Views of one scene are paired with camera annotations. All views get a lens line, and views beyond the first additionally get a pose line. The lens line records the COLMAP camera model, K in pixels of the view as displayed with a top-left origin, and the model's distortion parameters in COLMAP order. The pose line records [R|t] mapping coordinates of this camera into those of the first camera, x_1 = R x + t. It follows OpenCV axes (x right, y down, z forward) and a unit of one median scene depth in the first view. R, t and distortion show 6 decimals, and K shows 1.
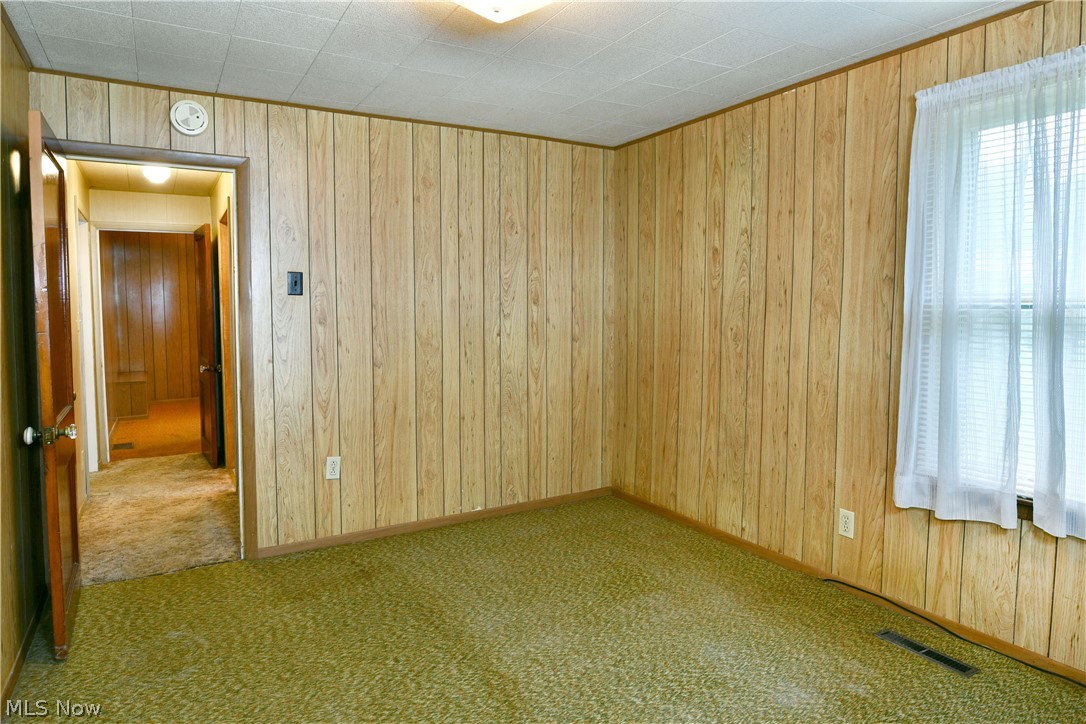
lens RADIAL K [[668.8, 0, 545.6], [0, 668.8, 351.6], [0, 0, 1]] dist [-0.014107, -0.005557]
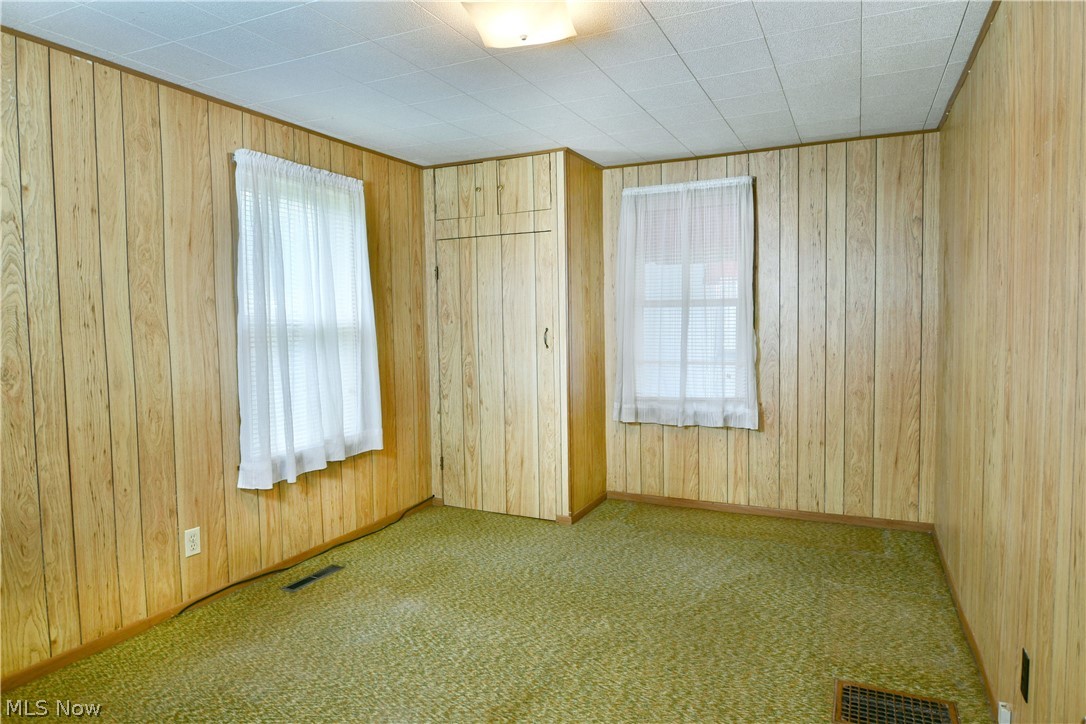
lens RADIAL K [[668.8, 0, 544.6], [0, 668.8, 366.4], [0, 0, 1]] dist [-0.014107, -0.005557]
pose [[-0.572800, -0.043436, 0.818543, -0.655060], [0.069600, 0.992411, 0.101368, -0.068700], [-0.816735, 0.115034, -0.565430, 1.093635]]
